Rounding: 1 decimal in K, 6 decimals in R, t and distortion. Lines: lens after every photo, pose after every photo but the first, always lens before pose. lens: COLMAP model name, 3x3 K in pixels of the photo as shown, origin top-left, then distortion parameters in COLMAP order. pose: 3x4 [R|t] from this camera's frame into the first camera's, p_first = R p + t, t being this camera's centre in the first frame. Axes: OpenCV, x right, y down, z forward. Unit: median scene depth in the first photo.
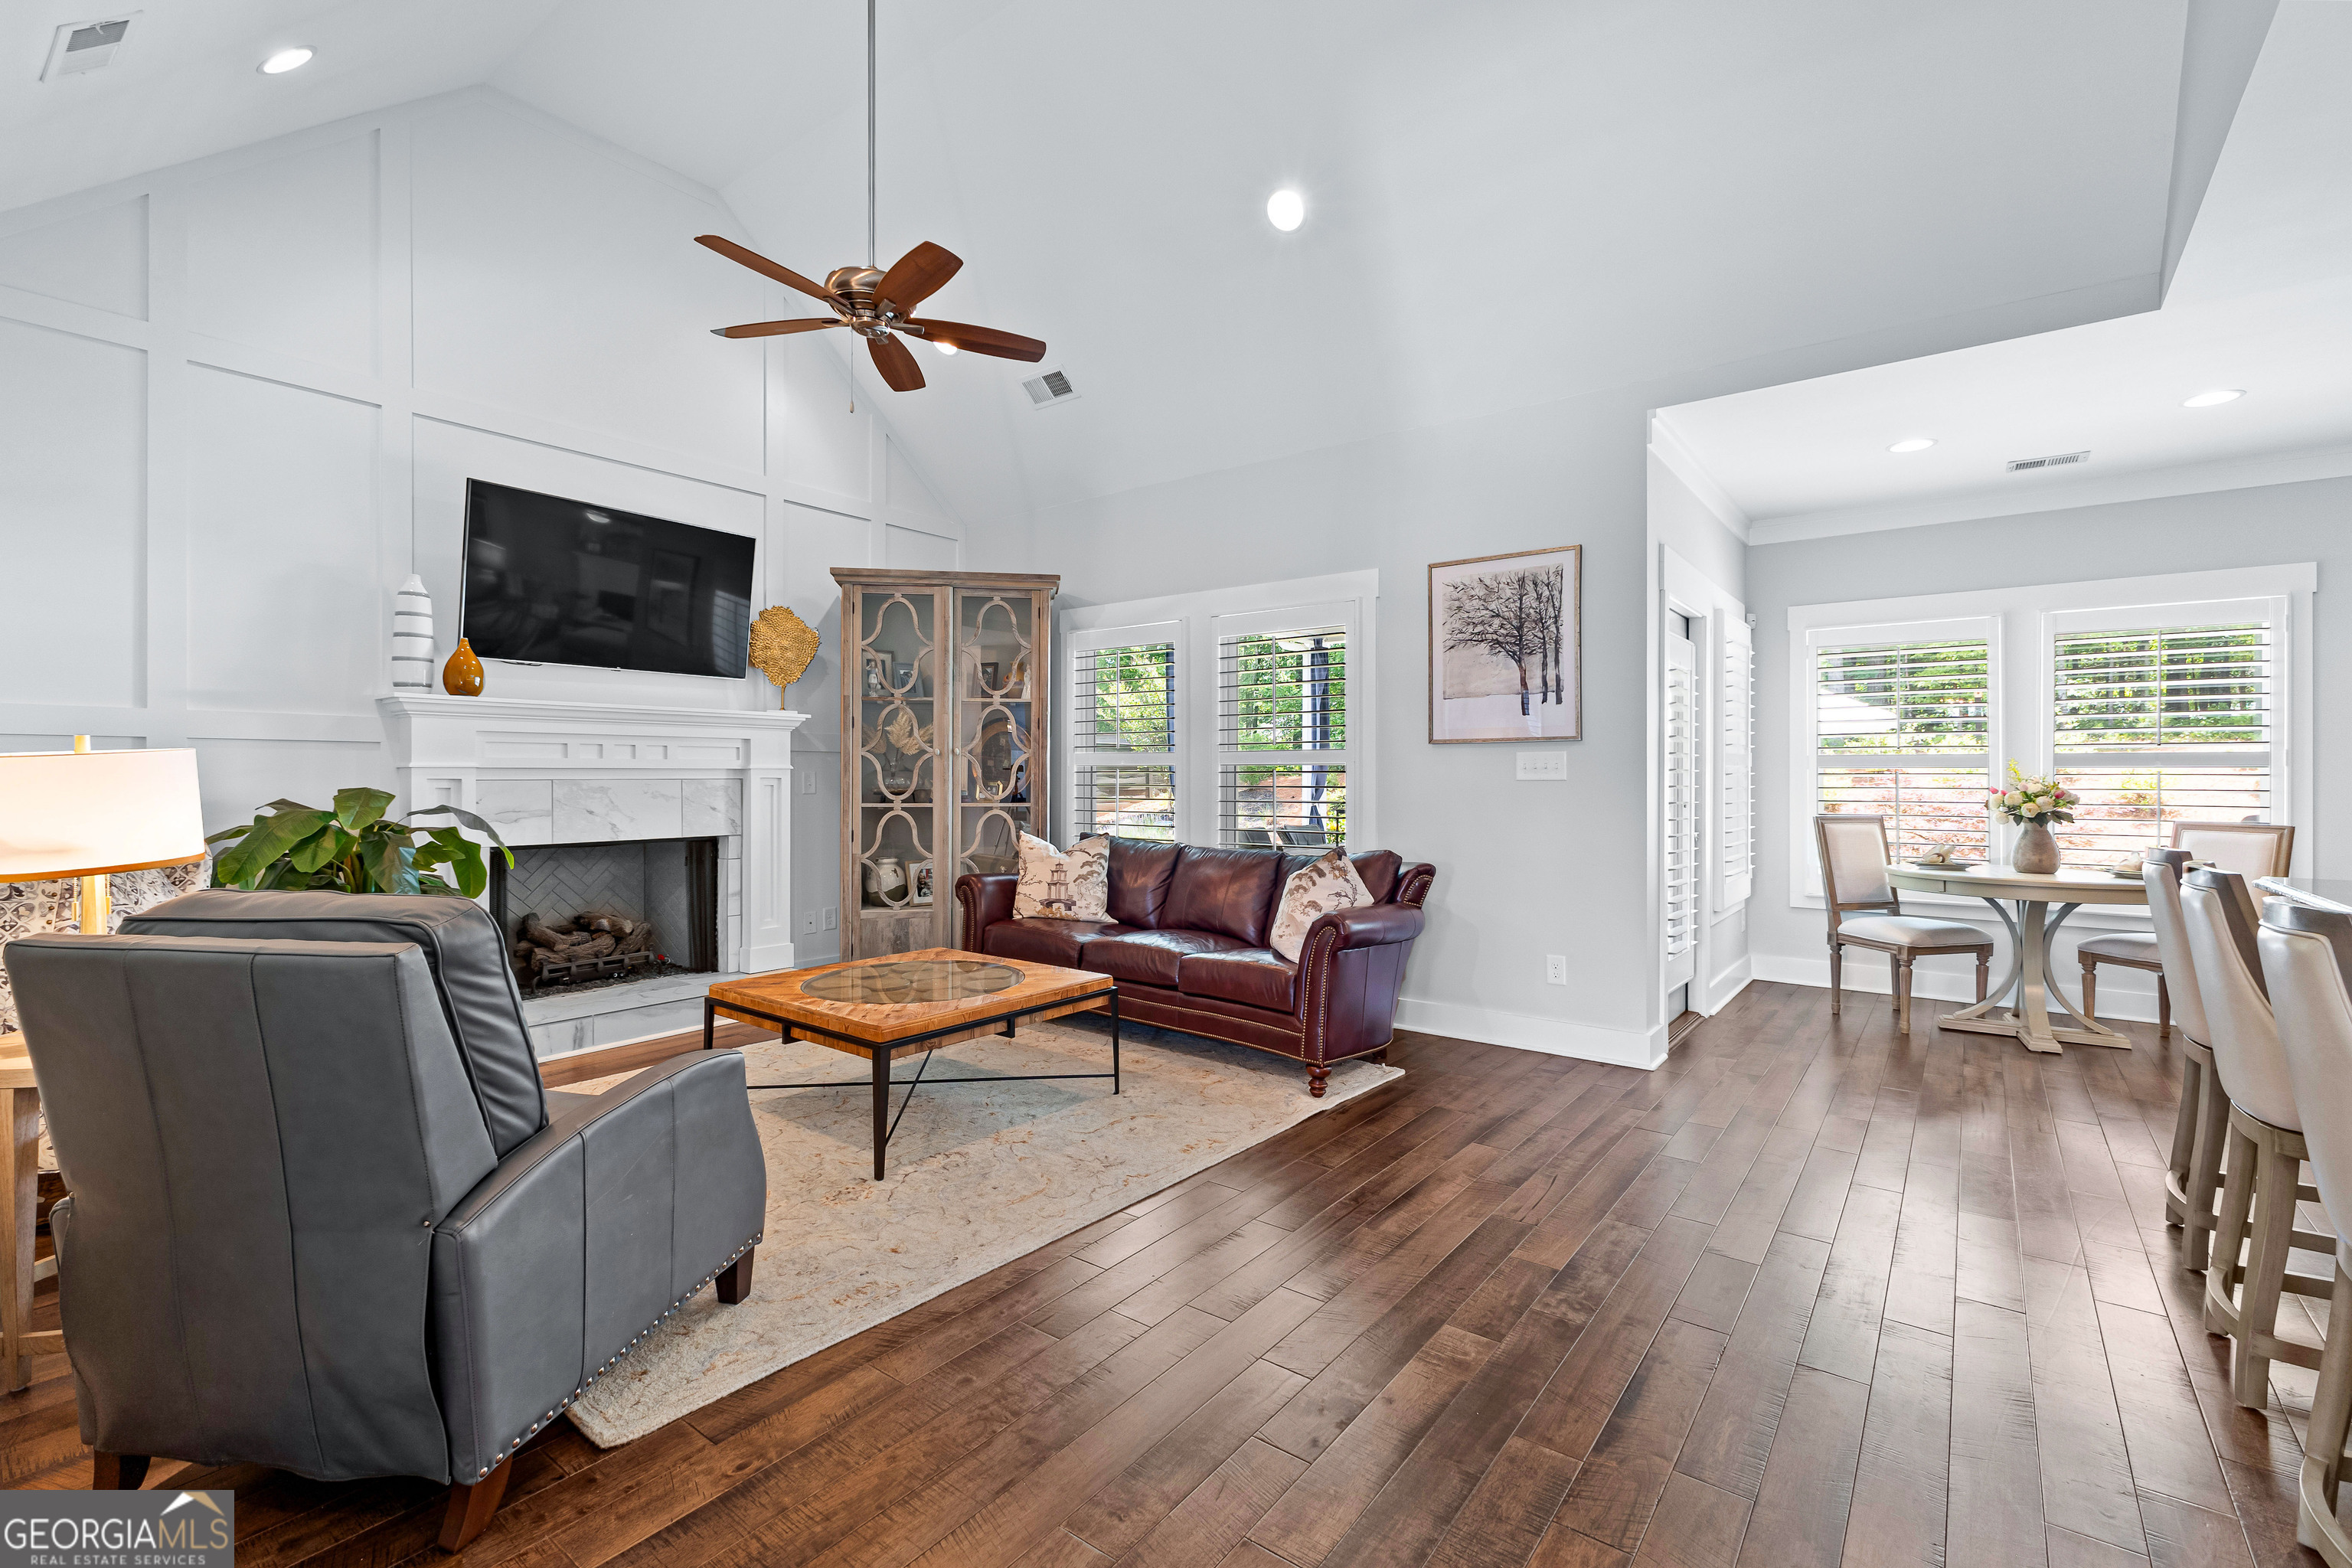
lens RADIAL K [[1014.4, 0, 1182.4], [0, 1014.4, 769.9], [0, 0, 1]] dist [0.013467, -0.002054]
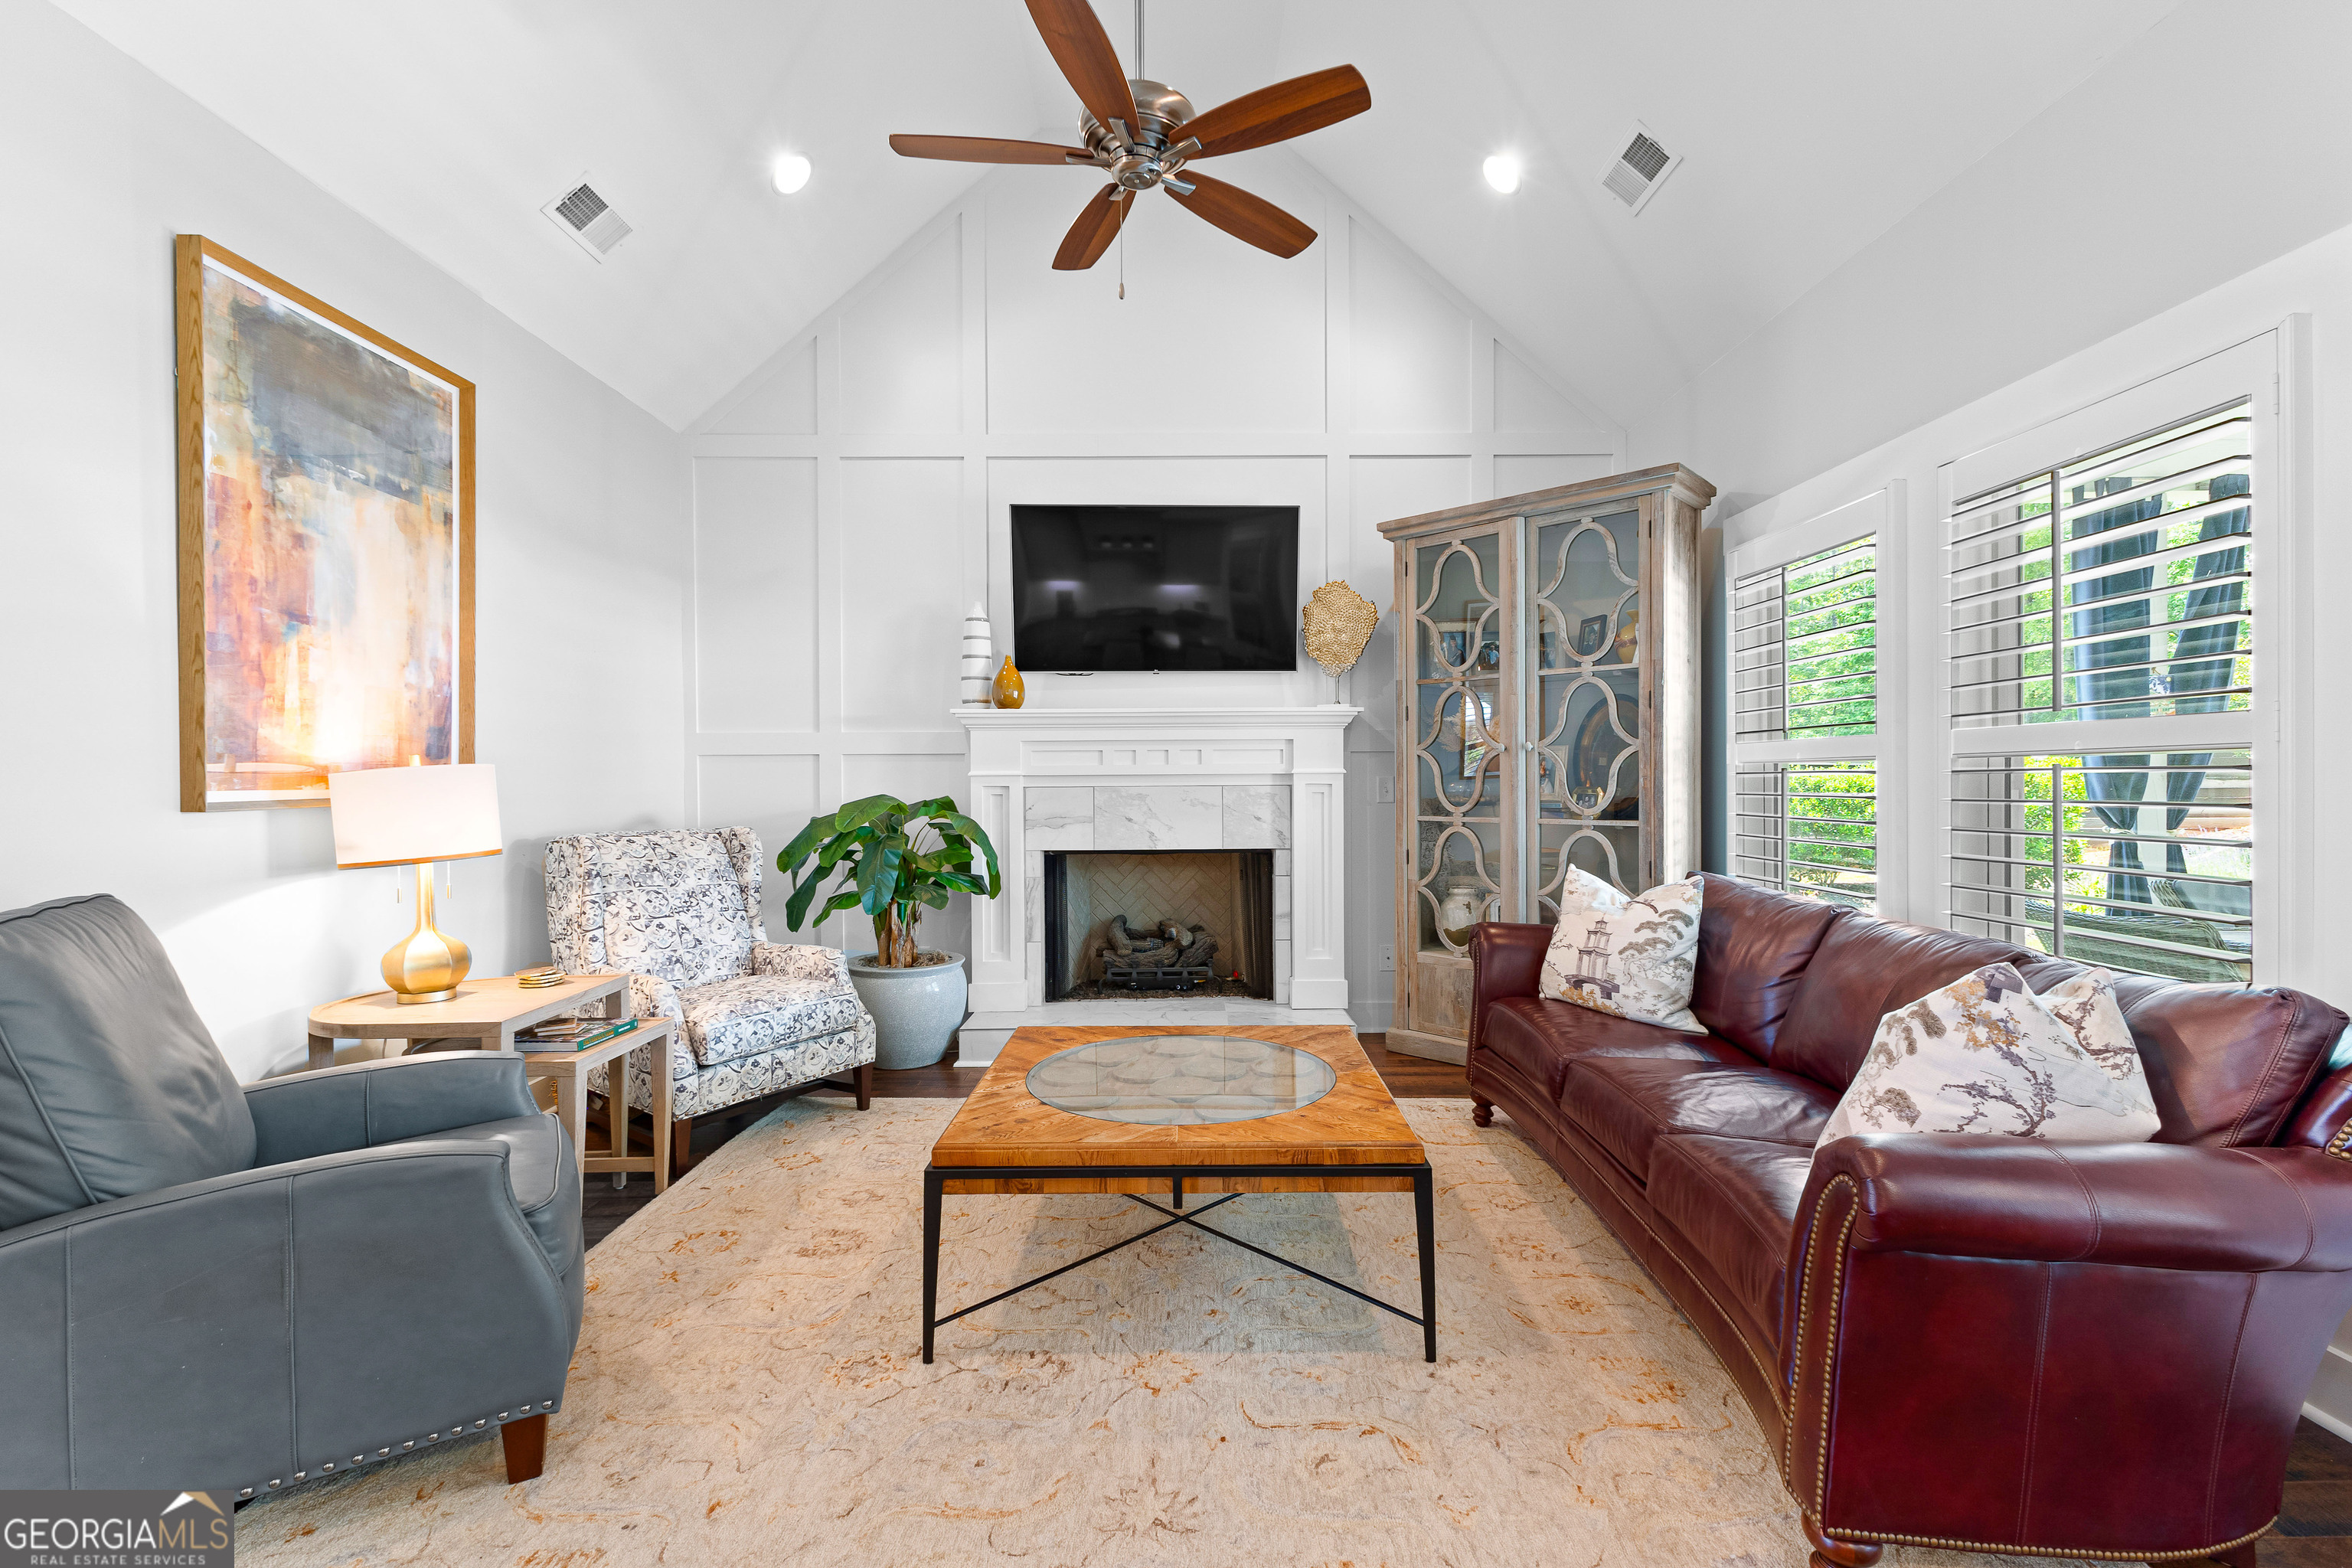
lens RADIAL K [[1014.4, 0, 1178.5], [0, 1014.4, 782.2], [0, 0, 1]] dist [0.013467, -0.002054]
pose [[0.619942, -0.003233, -0.784641, 0.199661], [0.010850, 0.999931, 0.004453, 0.001533], [0.784572, -0.011274, 0.619935, 0.390891]]
